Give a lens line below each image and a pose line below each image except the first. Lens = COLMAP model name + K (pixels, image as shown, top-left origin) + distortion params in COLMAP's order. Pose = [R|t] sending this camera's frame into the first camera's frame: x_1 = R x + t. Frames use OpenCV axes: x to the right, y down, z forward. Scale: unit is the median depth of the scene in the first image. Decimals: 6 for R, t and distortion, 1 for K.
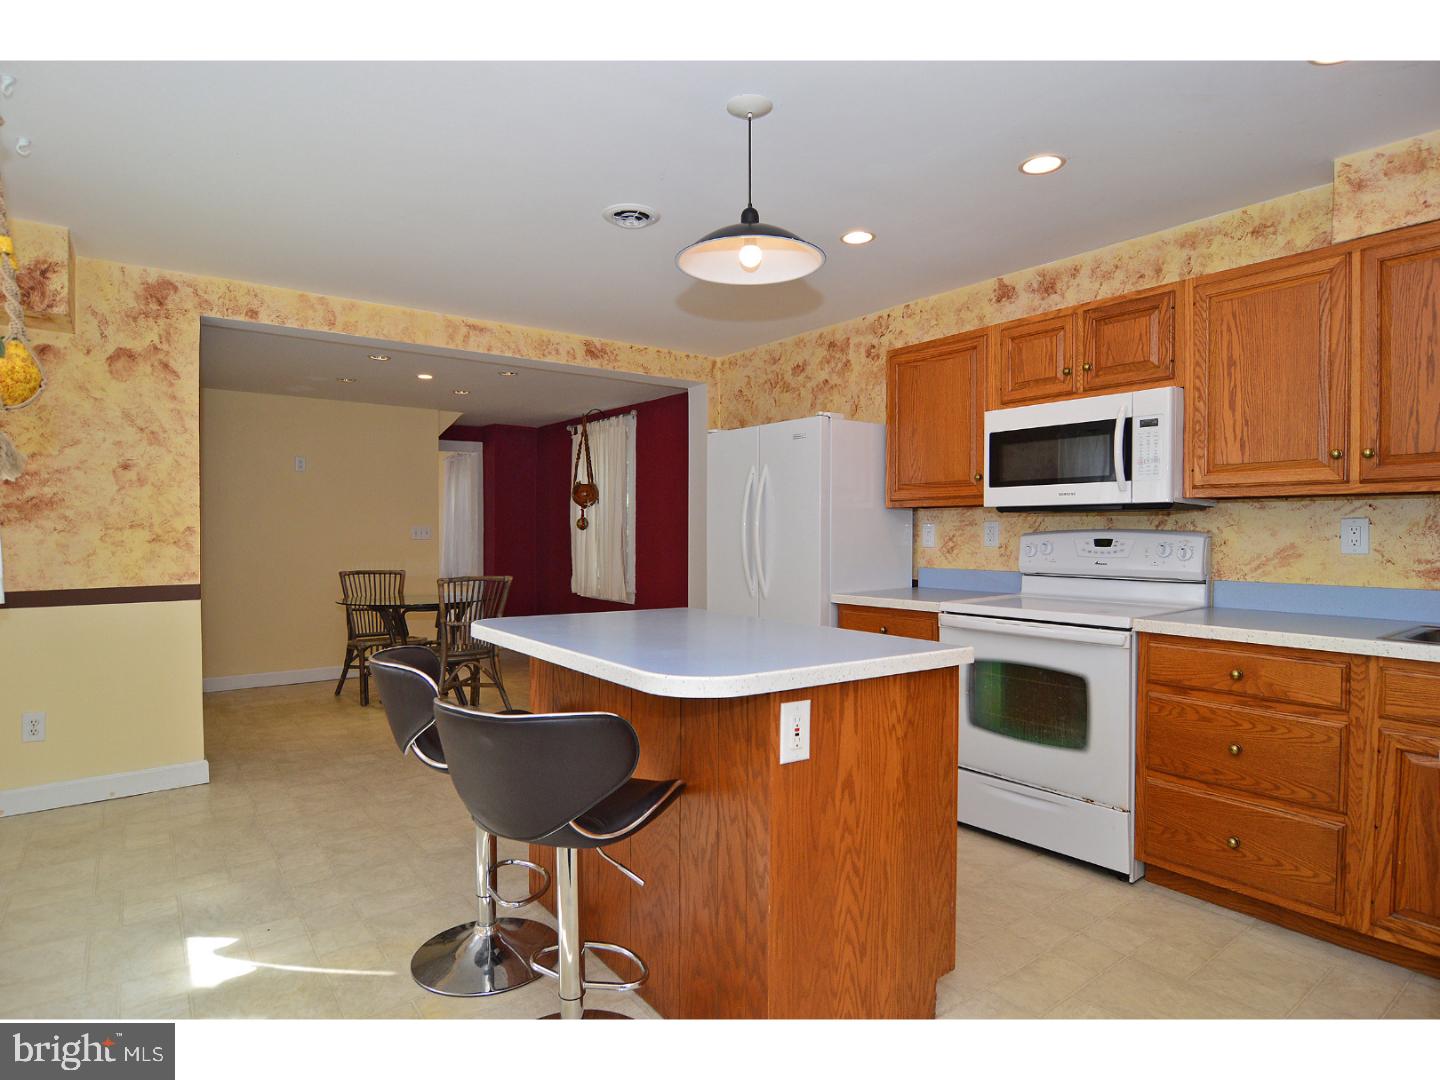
lens RADIAL K [[783.3, 0, 715.4], [0, 783.3, 547.4], [0, 0, 1]] dist [-0.005281, -0.010299]
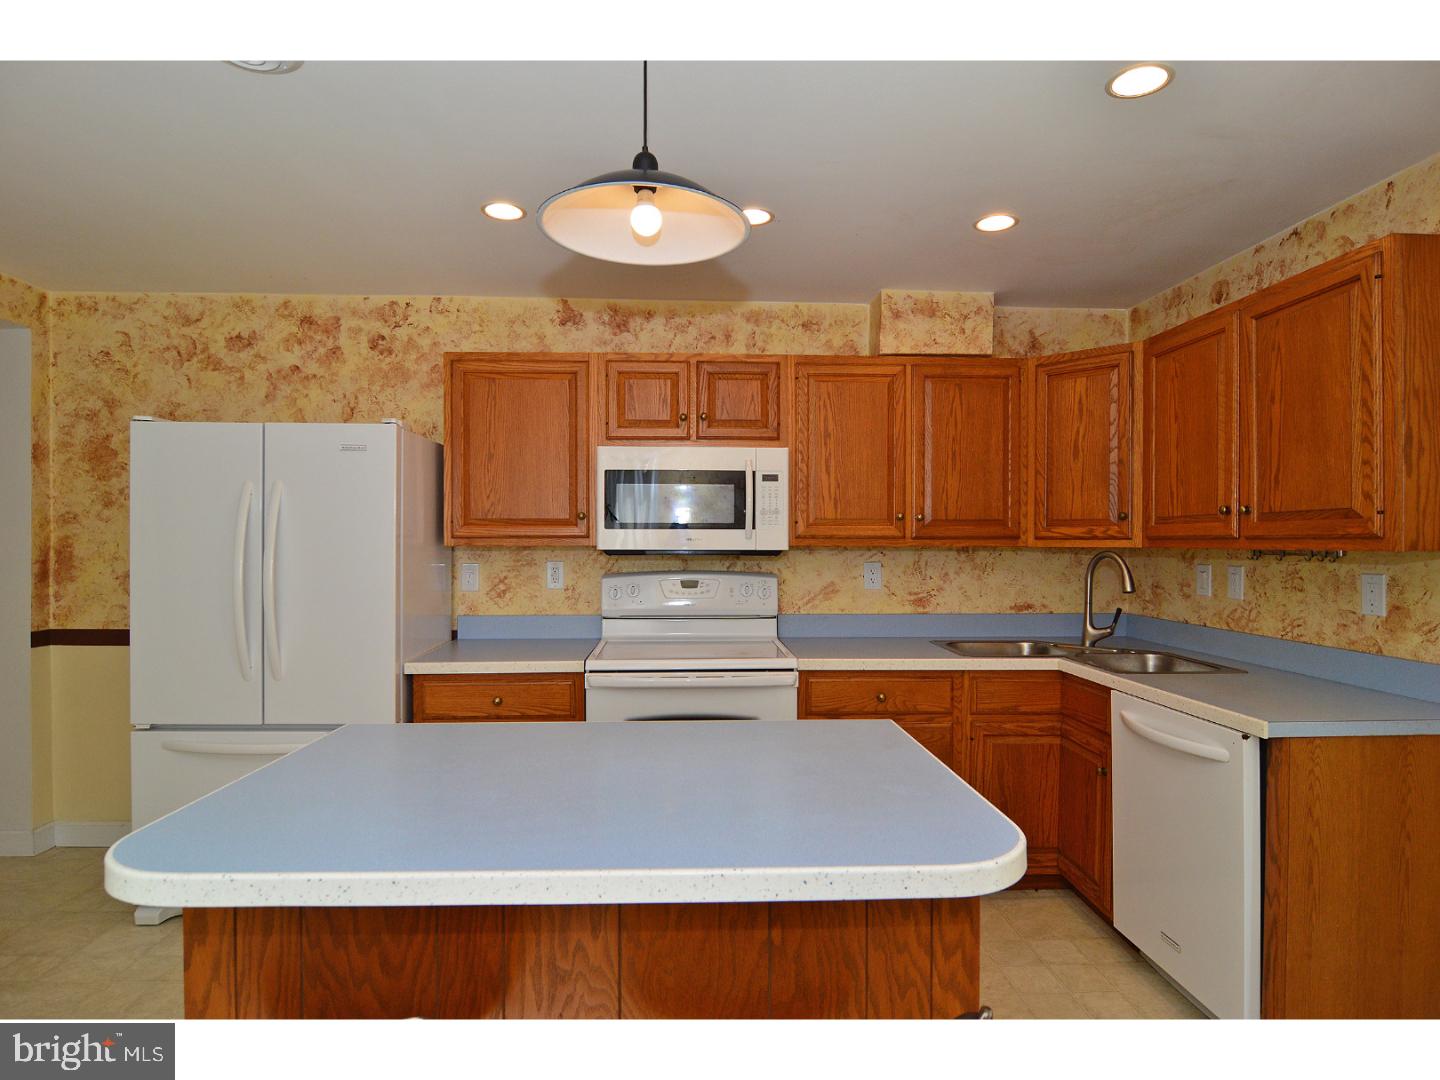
lens RADIAL K [[783.3, 0, 715.4], [0, 783.3, 547.4], [0, 0, 1]] dist [-0.005281, -0.010299]
pose [[0.562756, -0.005562, 0.826604, -0.359323], [0.015650, 0.999870, -0.003927, -0.051550], [-0.826475, 0.015147, 0.562770, 0.392518]]
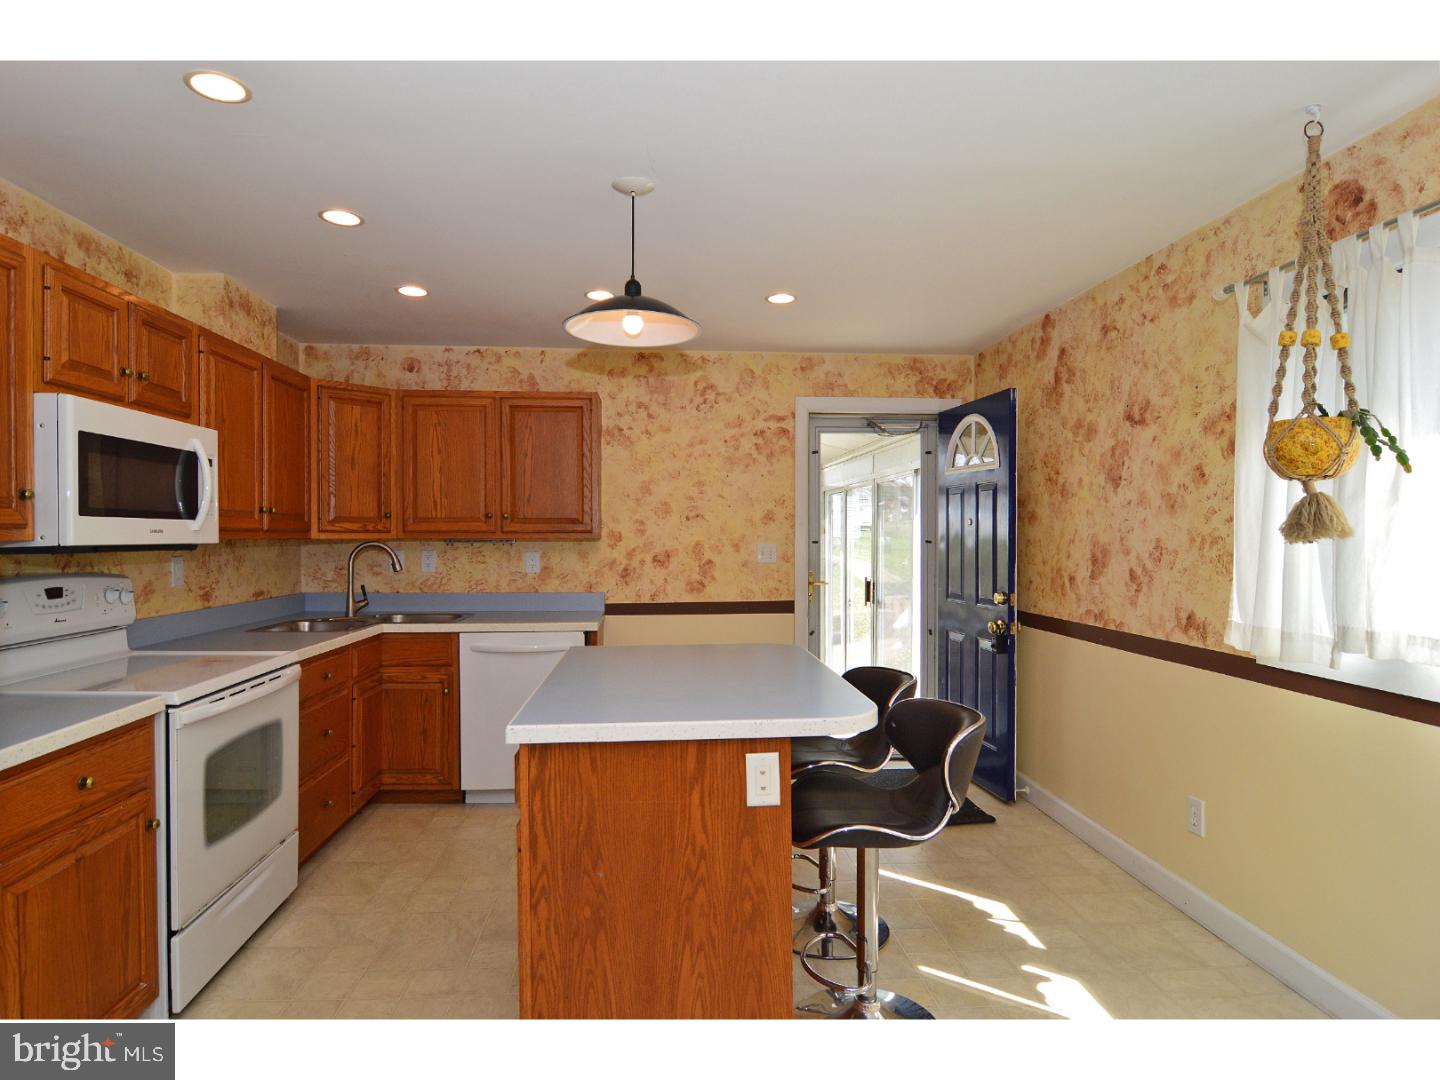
lens RADIAL K [[809.7, 0, 701.4], [0, 809.7, 546.0], [0, 0, 1]] dist [-0.004781, -0.010239]
pose [[-0.837718, -0.008153, 0.546042, -0.458359], [0.009982, 0.999493, 0.030237, -0.070047], [-0.546012, 0.030780, -0.837212, 1.341685]]
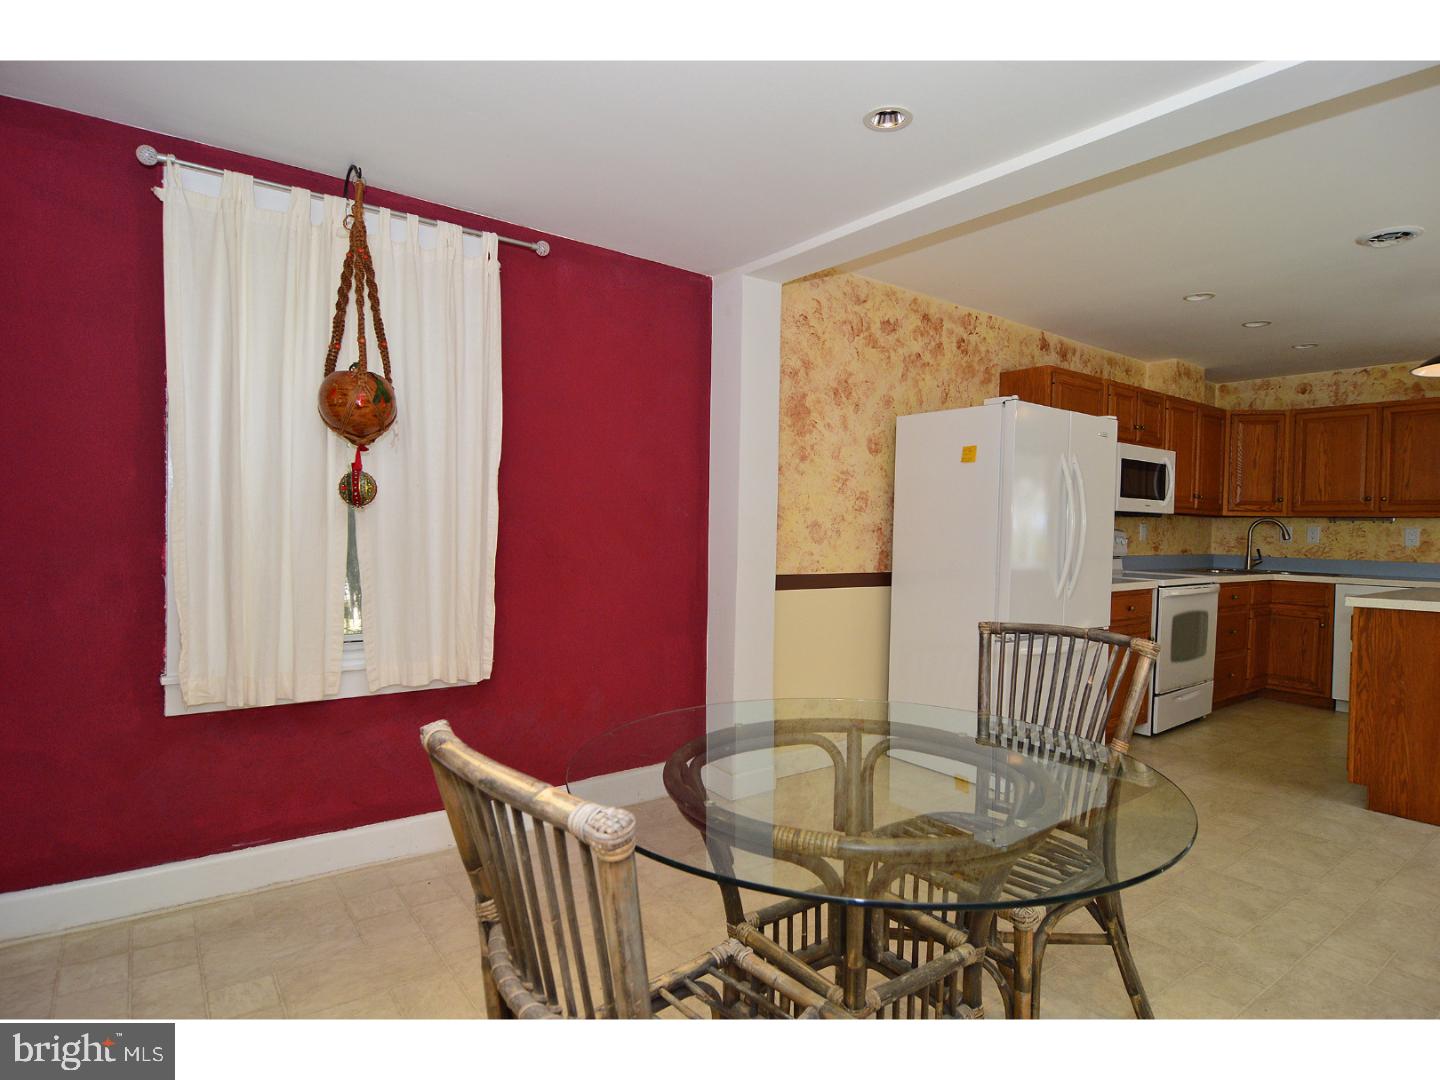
lens RADIAL K [[783.3, 0, 715.4], [0, 783.3, 547.4], [0, 0, 1]] dist [-0.005281, -0.010299]
pose [[0.000952, -0.027540, 0.999620, -1.110635], [0.002682, 0.999617, 0.027537, -0.028562], [-0.999996, 0.002654, 0.001025, 1.817301]]
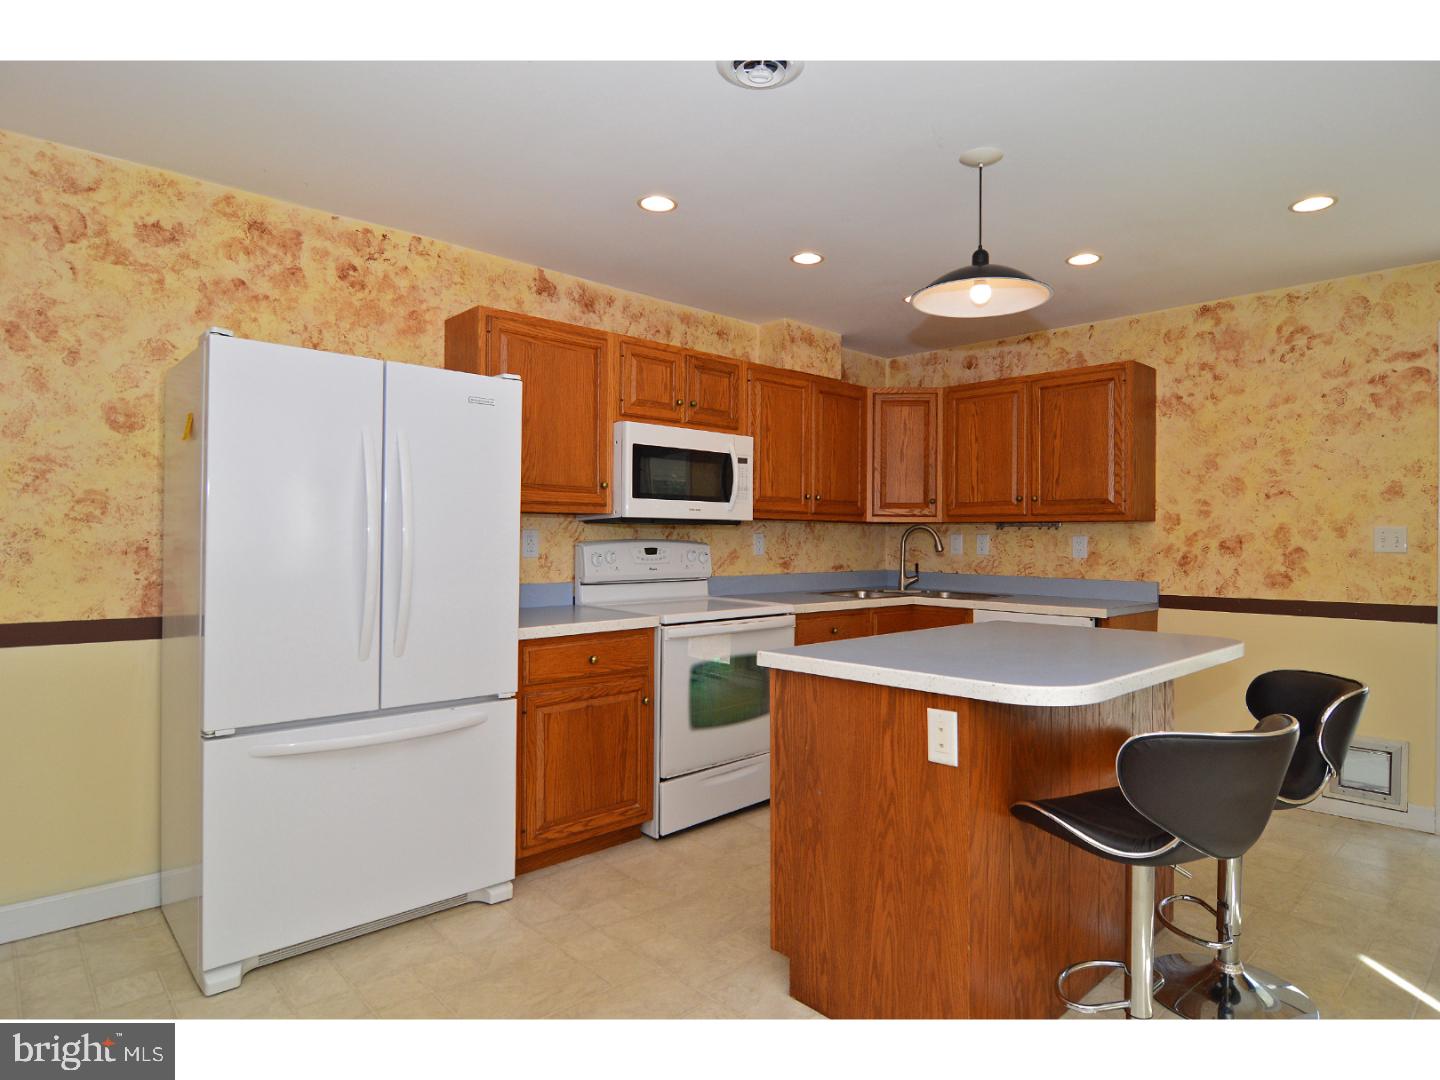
lens RADIAL K [[814.6, 0, 731.5], [0, 814.6, 535.8], [0, 0, 1]] dist [-0.004443, -0.011872]
pose [[-0.112552, 0.000244, 0.993646, -0.736676], [0.013243, 0.999912, 0.001255, -0.029250], [-0.993558, 0.013300, -0.112546, 1.045460]]
